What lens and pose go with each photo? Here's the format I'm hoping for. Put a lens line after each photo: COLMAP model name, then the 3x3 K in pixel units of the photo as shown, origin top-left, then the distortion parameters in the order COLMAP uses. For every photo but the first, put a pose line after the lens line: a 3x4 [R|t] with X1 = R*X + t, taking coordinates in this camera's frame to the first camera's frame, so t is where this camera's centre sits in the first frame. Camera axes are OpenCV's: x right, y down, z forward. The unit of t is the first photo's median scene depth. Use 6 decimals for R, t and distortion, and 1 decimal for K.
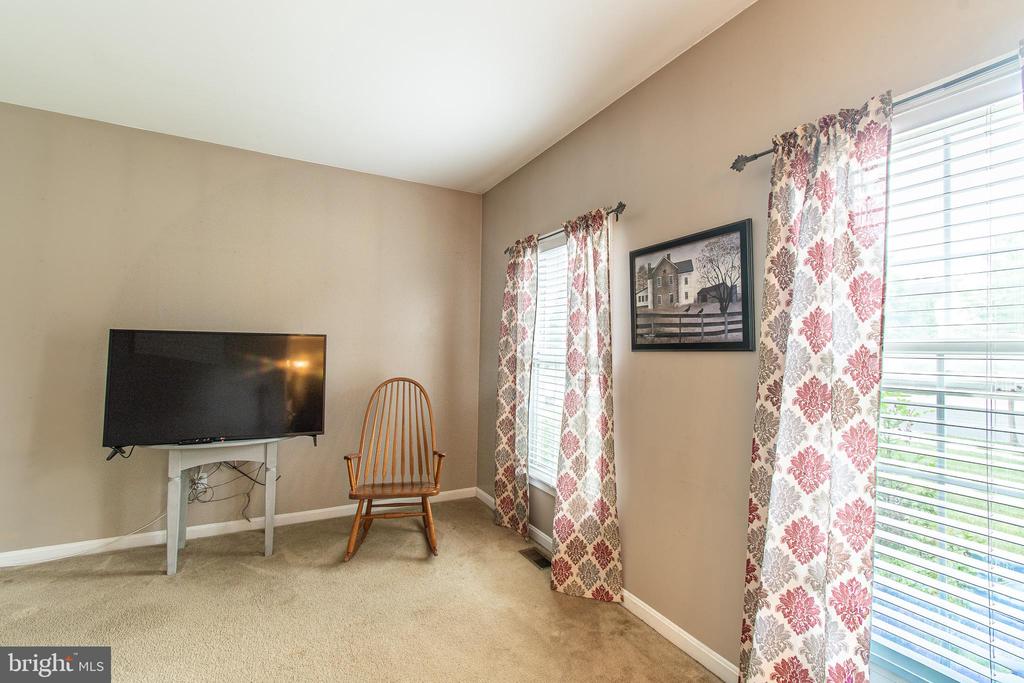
lens RADIAL K [[450.9, 0, 511.9], [0, 450.9, 341.3], [0, 0, 1]] dist [0.002895, -0.001806]
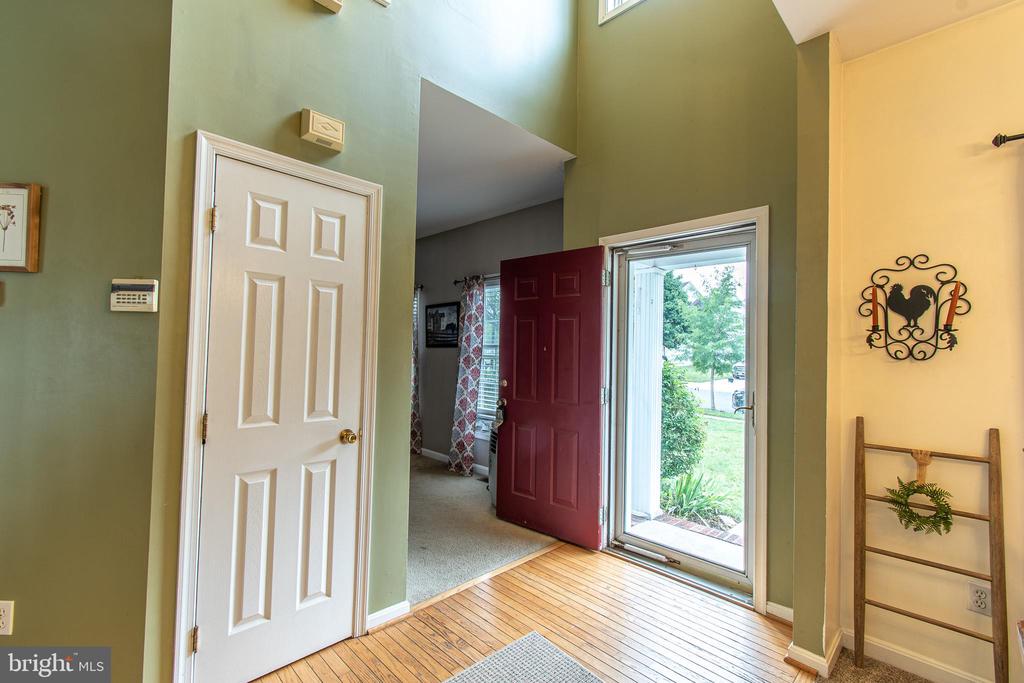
lens RADIAL K [[450.9, 0, 513.1], [0, 450.9, 340.1], [0, 0, 1]] dist [0.002895, -0.001806]
pose [[0.958296, 0.007827, 0.285670, 0.030458], [-0.007691, 0.999969, -0.001599, -0.019289], [-0.285673, -0.000664, 0.958327, -1.654283]]
